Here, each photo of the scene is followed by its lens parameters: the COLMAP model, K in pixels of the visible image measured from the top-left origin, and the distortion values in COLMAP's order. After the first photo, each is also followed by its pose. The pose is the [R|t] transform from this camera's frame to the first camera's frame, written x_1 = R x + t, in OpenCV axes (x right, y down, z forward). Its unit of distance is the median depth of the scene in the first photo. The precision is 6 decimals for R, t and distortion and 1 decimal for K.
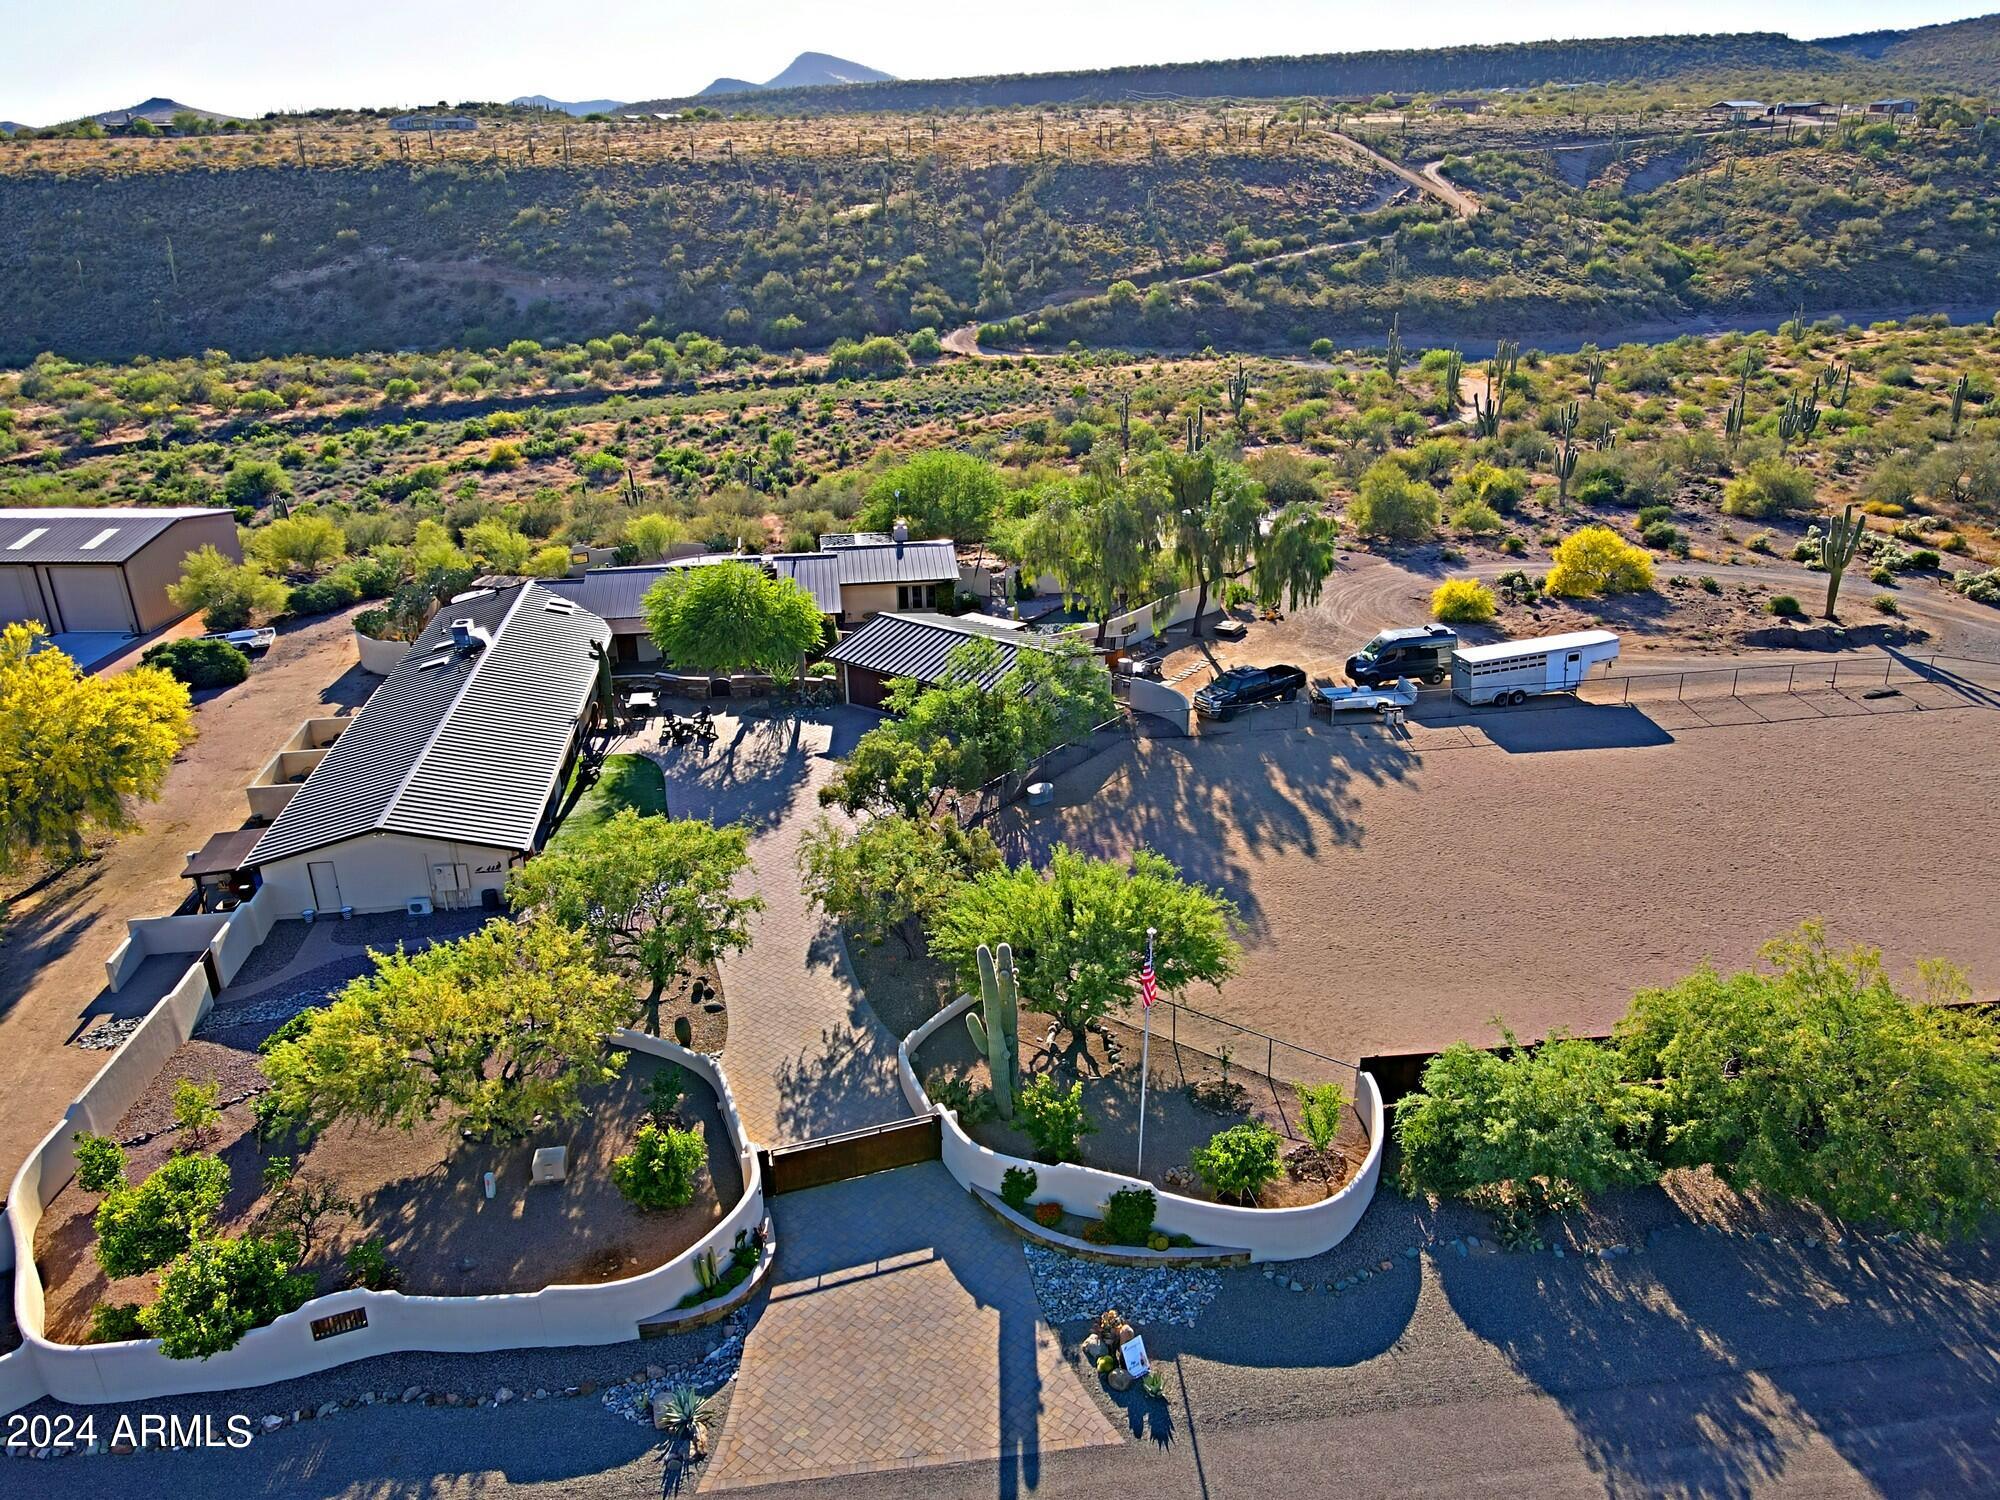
lens RADIAL K [[1463.8, 0, 1005.2], [0, 1463.8, 750.3], [0, 0, 1]] dist [0.002561, 0.030839]
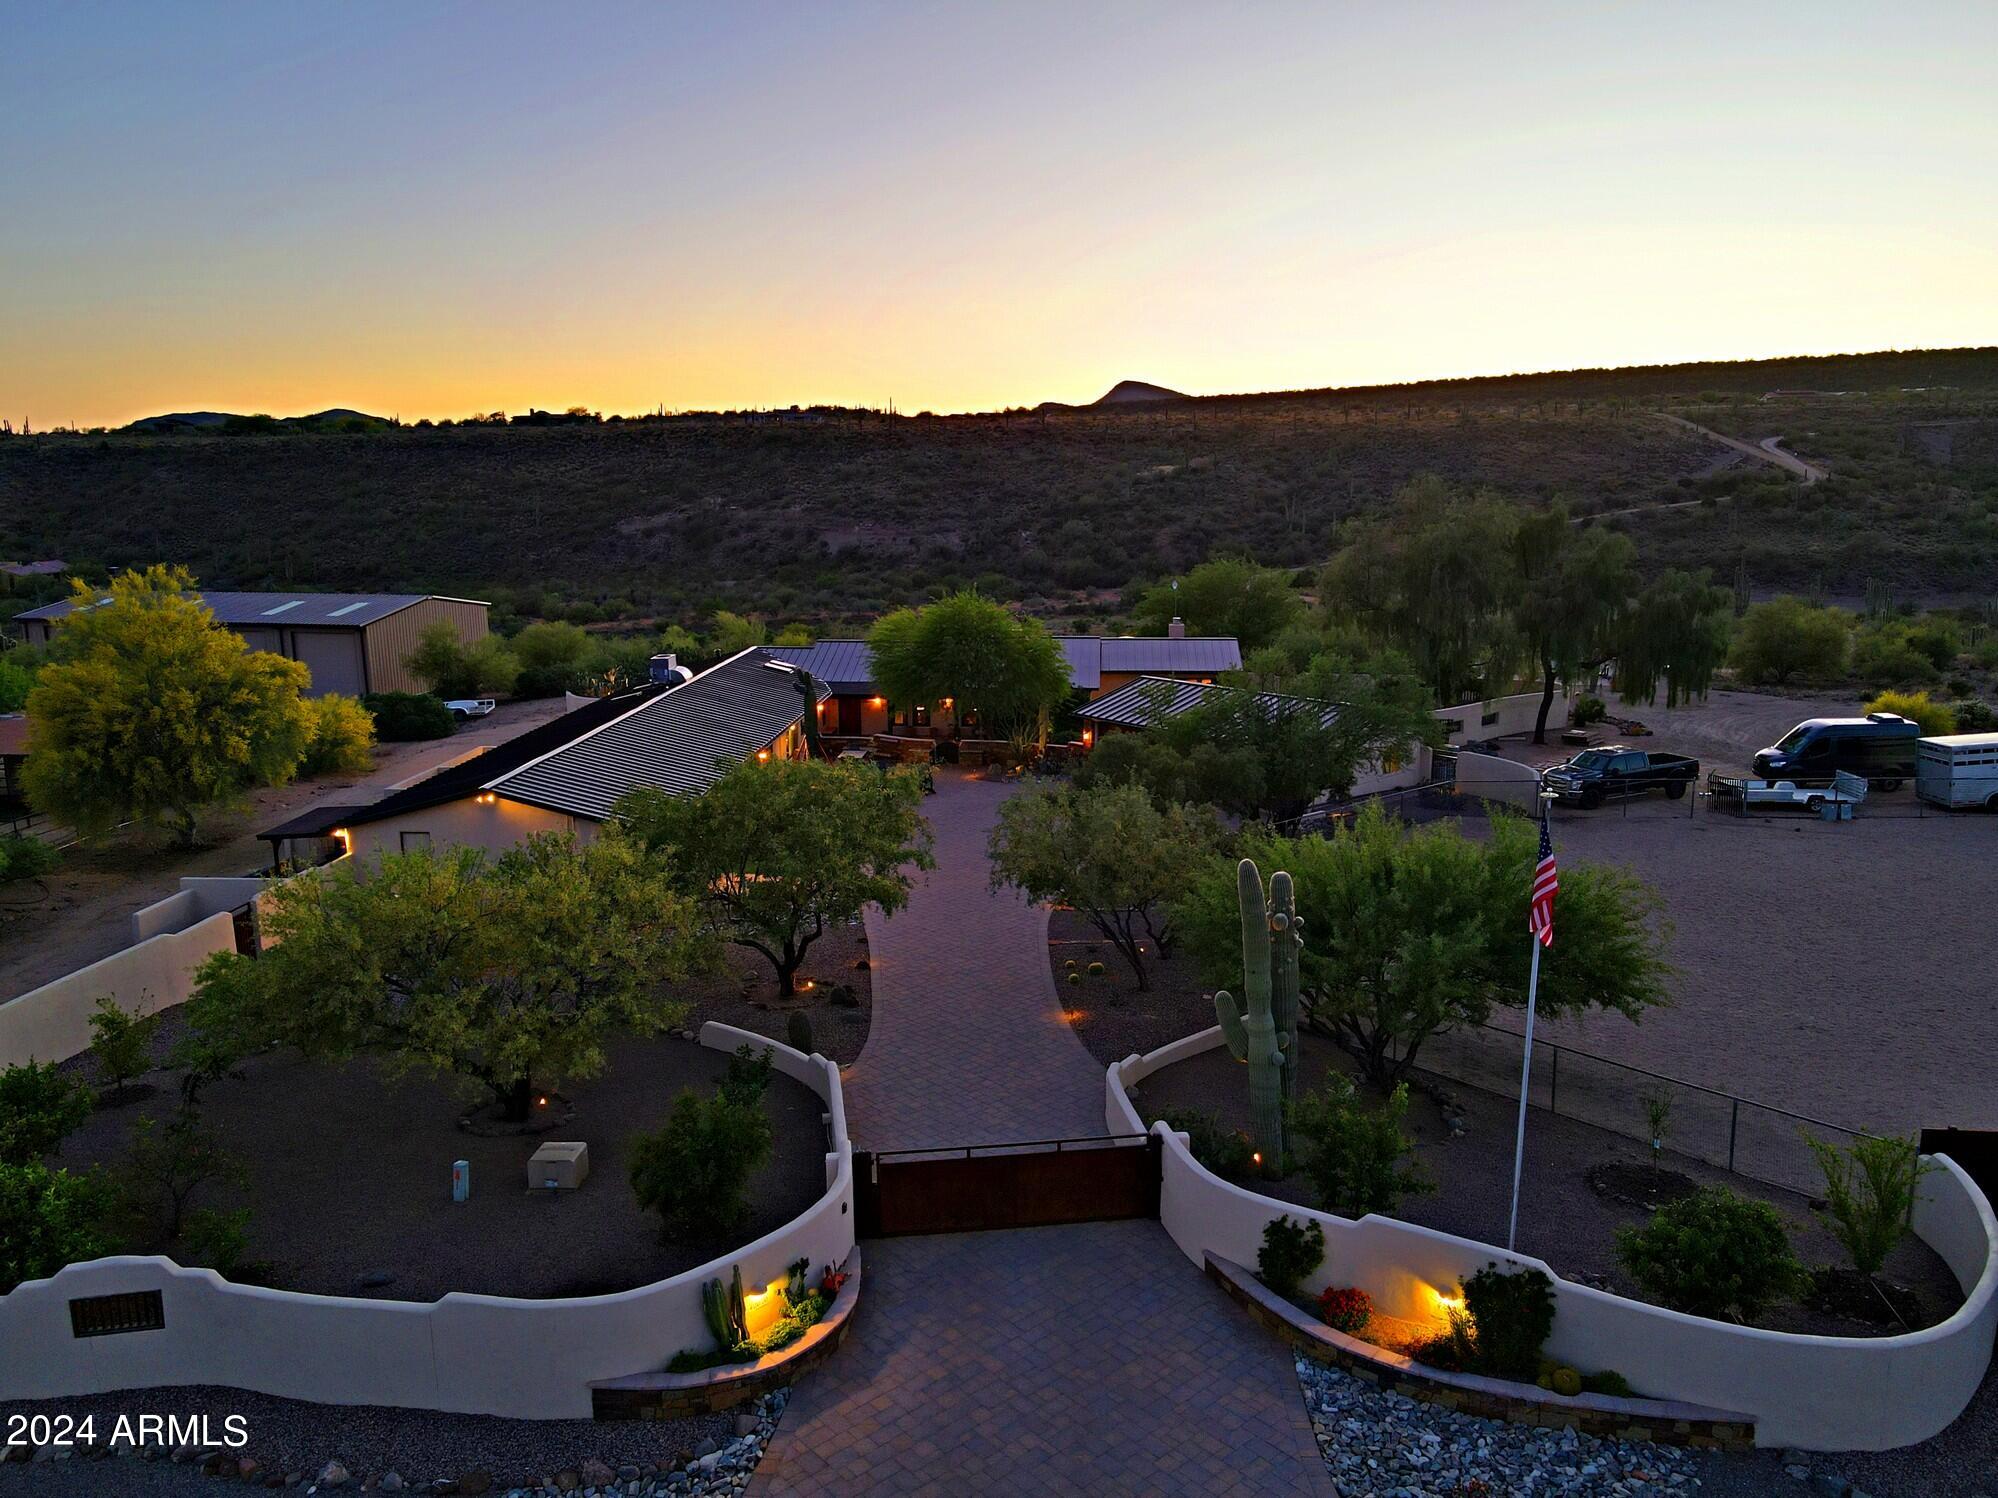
lens RADIAL K [[1462.3, 0, 1004.2], [0, 1462.3, 749.3], [0, 0, 1]] dist [0.002561, 0.030839]
pose [[0.979645, 0.044520, -0.195738, 0.000497], [-0.082394, 0.978350, -0.189849, 0.035819], [0.183048, 0.202112, 0.962104, 0.064078]]
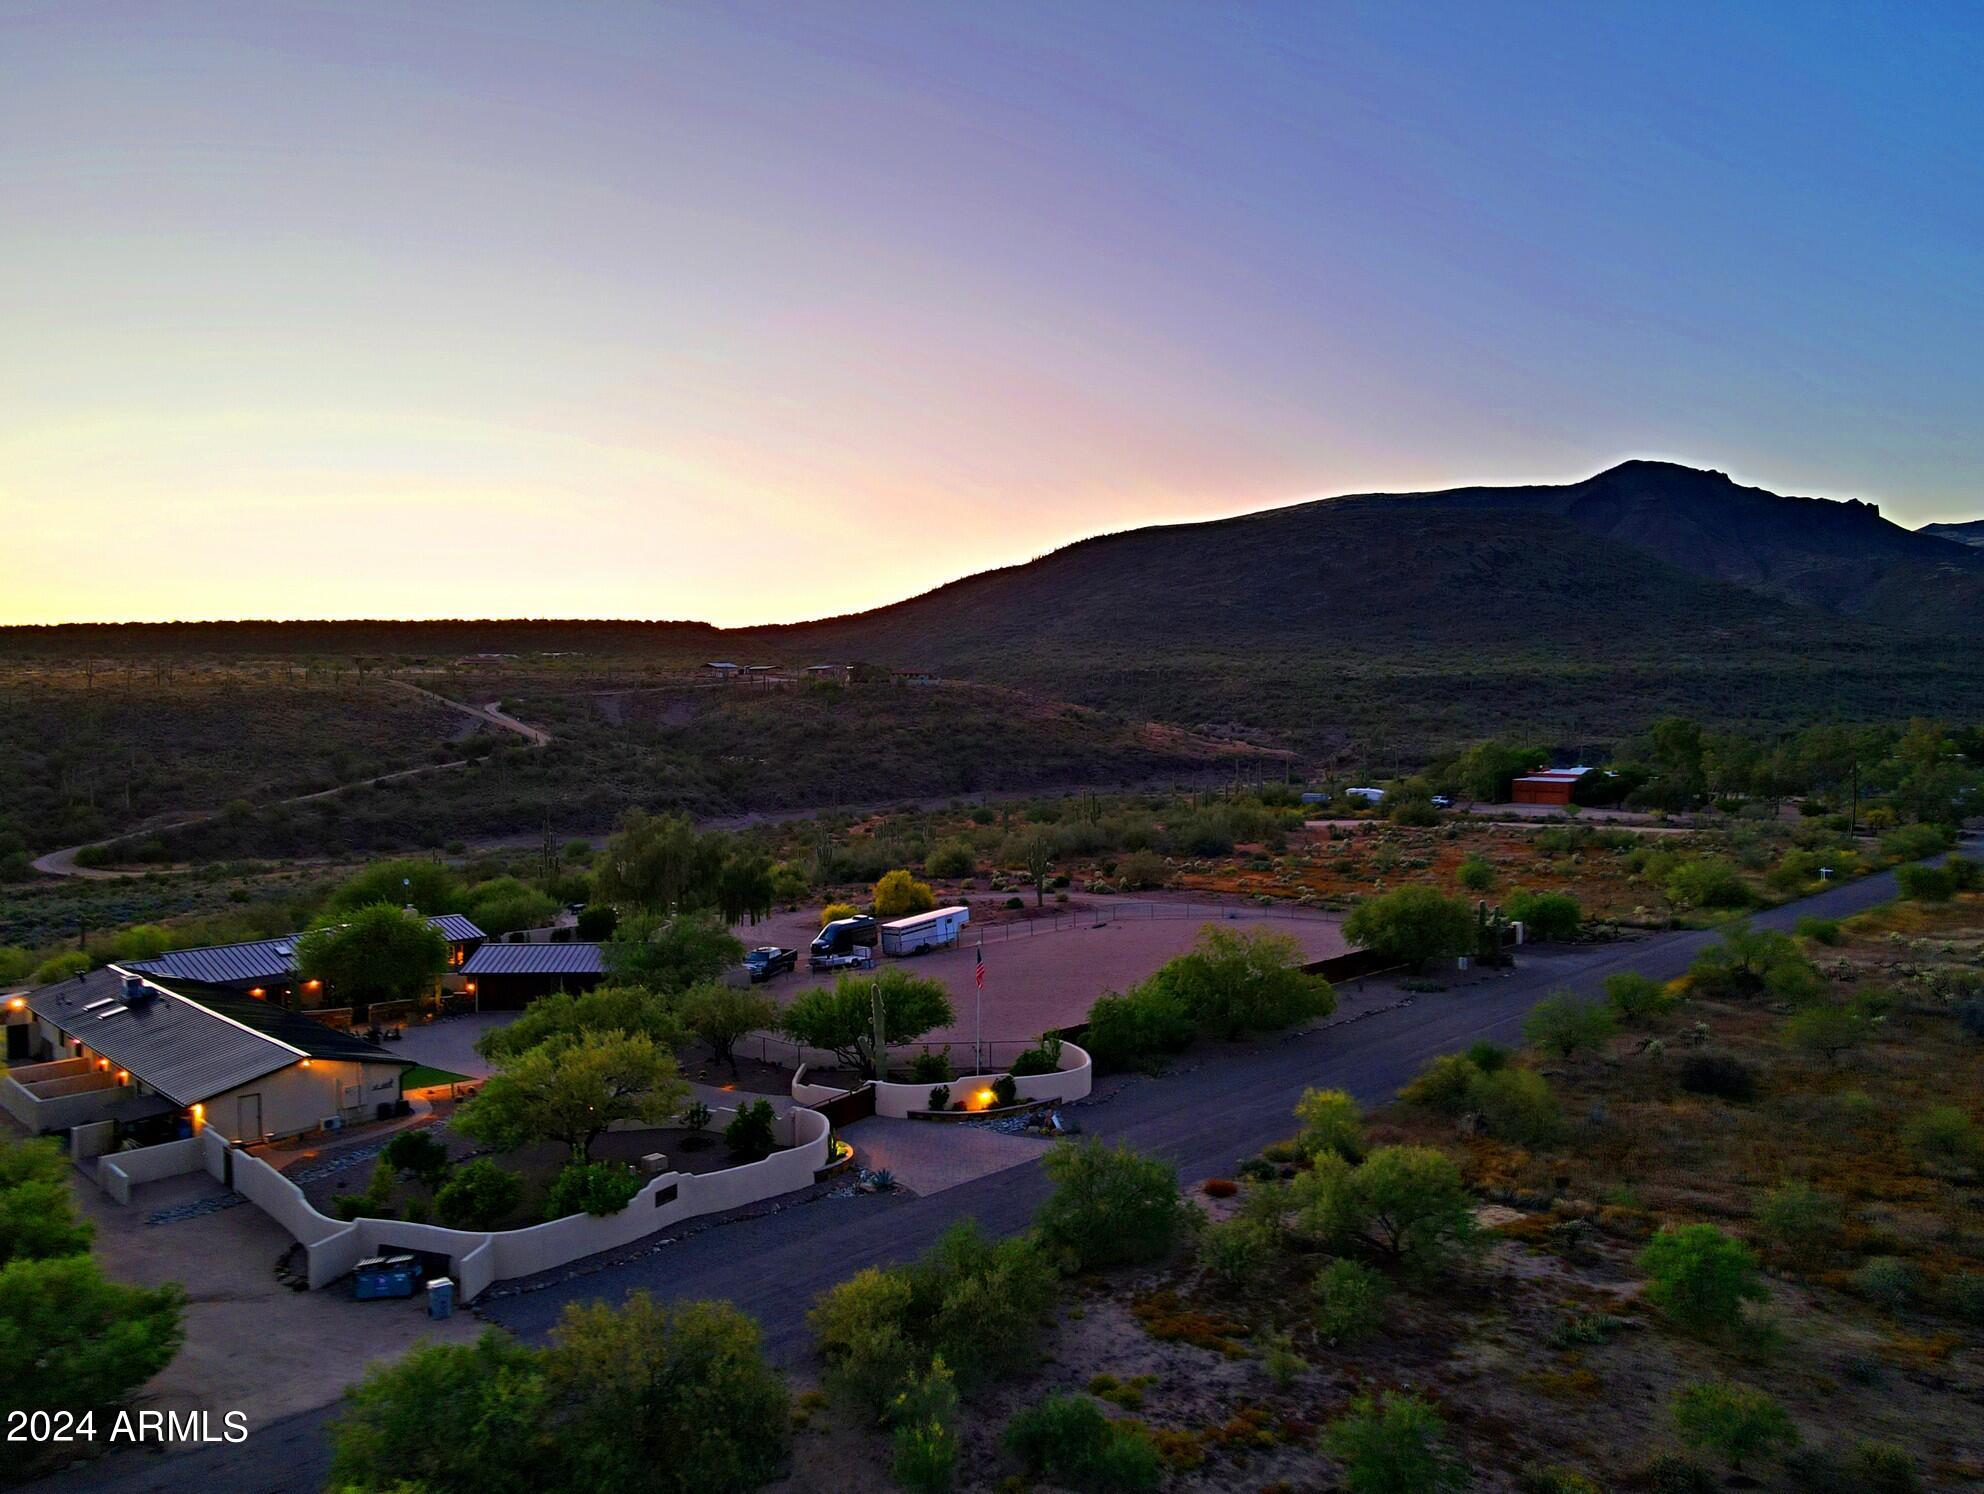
lens RADIAL K [[1467.6, 0, 996.2], [0, 1467.6, 739.0], [0, 0, 1]] dist [-0.003441, 0.040570]
pose [[0.793291, -0.009354, 0.608771, -0.163960], [0.229354, 0.930815, -0.284569, 0.066550], [-0.563991, 0.365370, 0.740553, -0.084187]]
